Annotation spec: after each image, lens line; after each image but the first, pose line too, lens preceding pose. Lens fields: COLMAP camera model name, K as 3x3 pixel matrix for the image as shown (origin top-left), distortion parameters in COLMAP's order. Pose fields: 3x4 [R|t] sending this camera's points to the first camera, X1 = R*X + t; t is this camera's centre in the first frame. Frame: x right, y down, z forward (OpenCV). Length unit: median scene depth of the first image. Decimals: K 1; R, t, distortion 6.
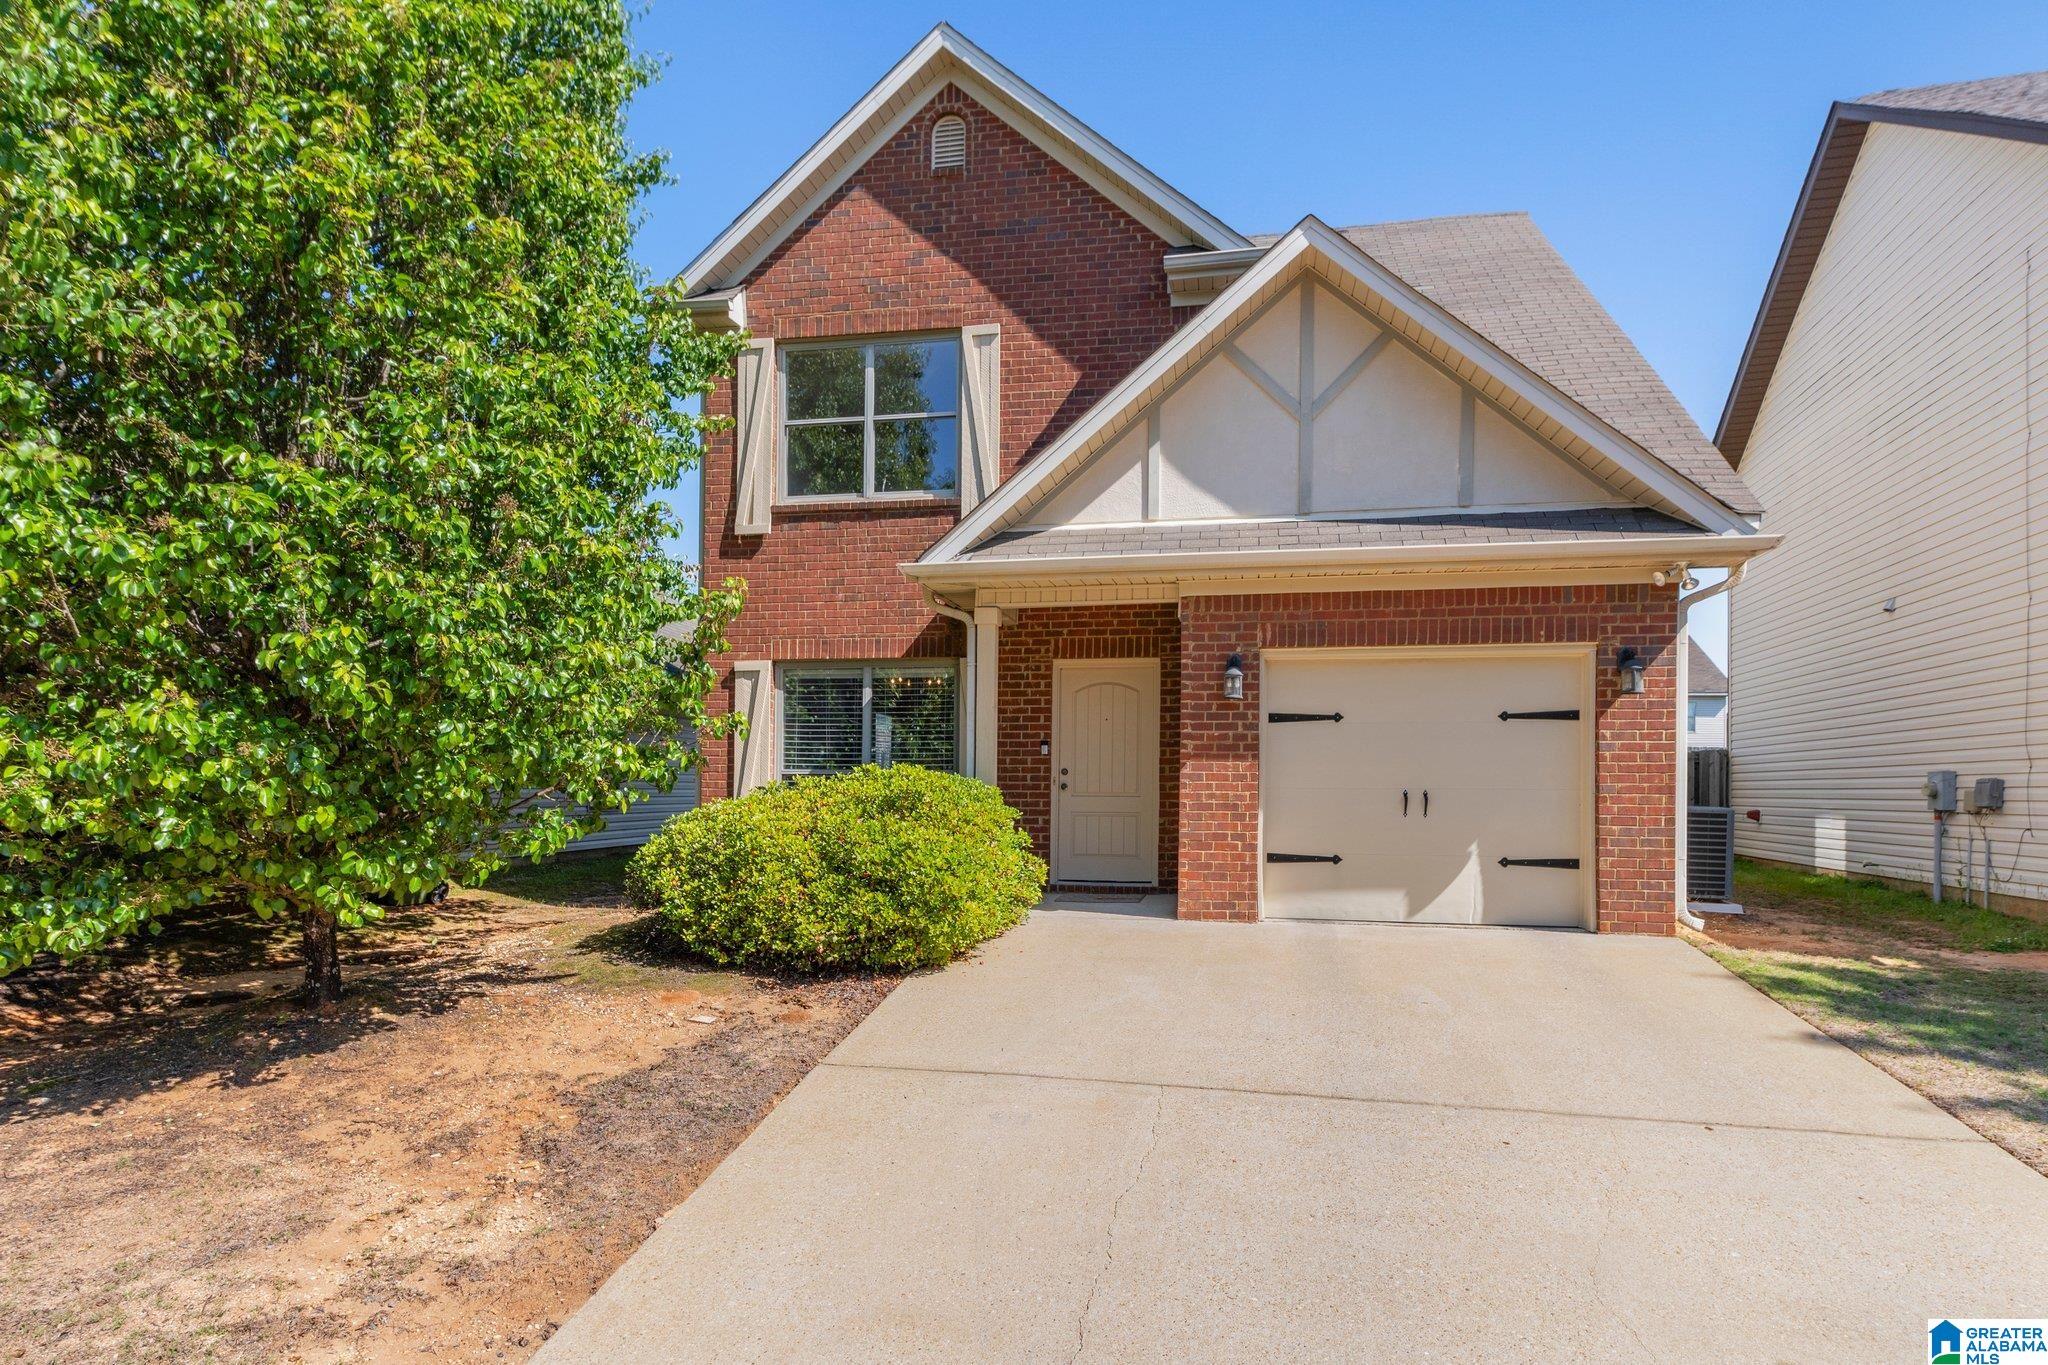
lens RADIAL K [[1056.3, 0, 914.1], [0, 1056.3, 805.8], [0, 0, 1]] dist [0.004277, 0.002062]
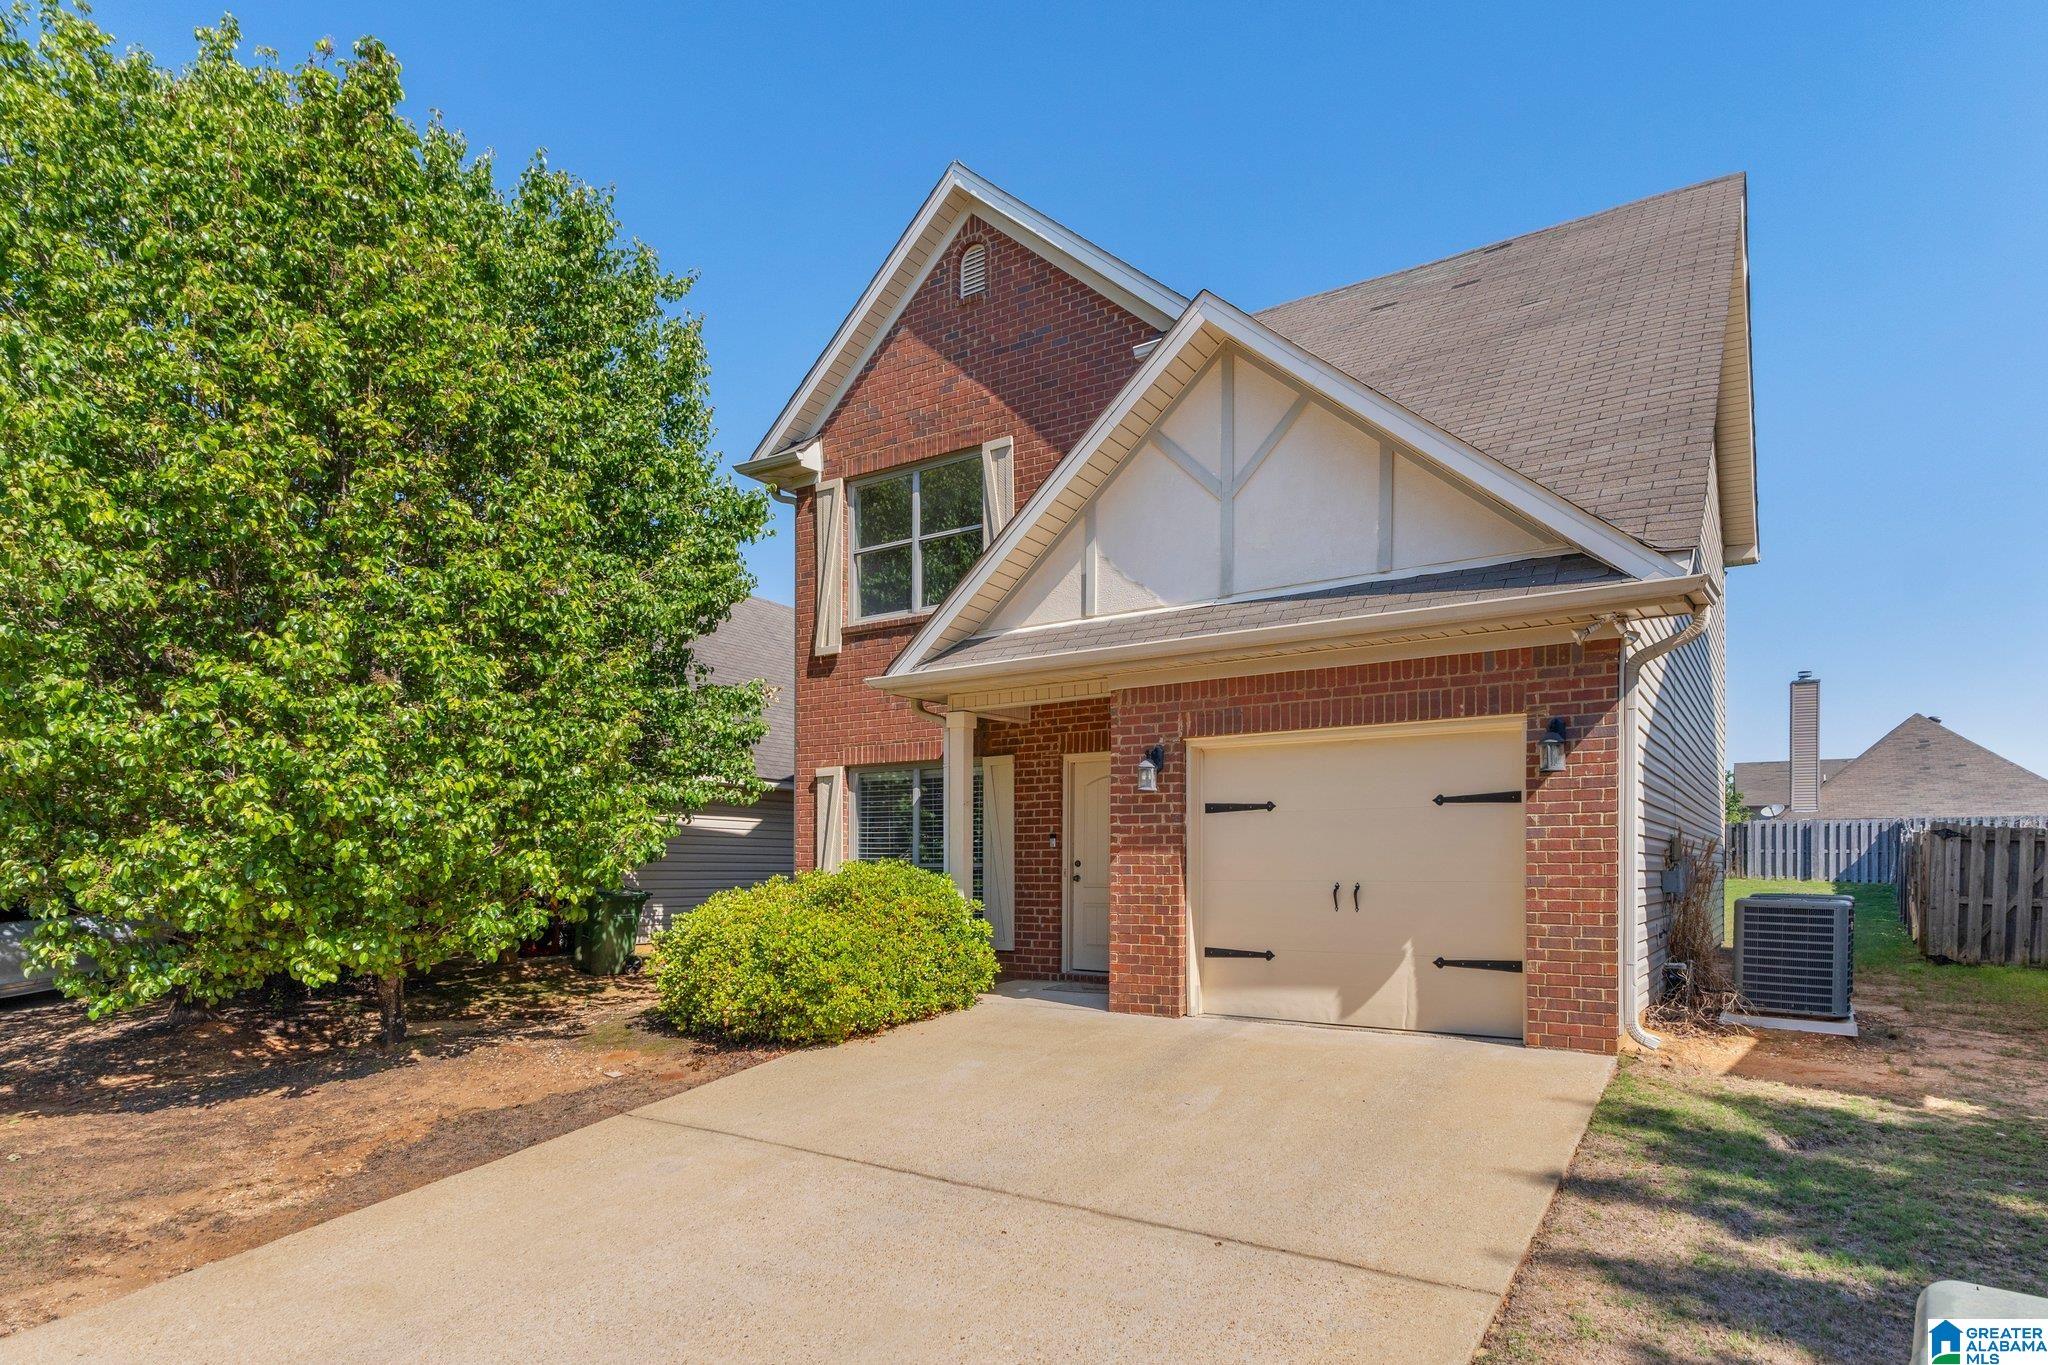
lens RADIAL K [[1056.3, 0, 1000.3], [0, 1056.3, 897.4], [0, 0, 1]] dist [0.004277, 0.002062]
pose [[0.927809, 0.001680, -0.373052, 0.544176], [0.002029, 0.999952, 0.009549, -0.011168], [0.373051, -0.009617, 0.927761, 0.025034]]
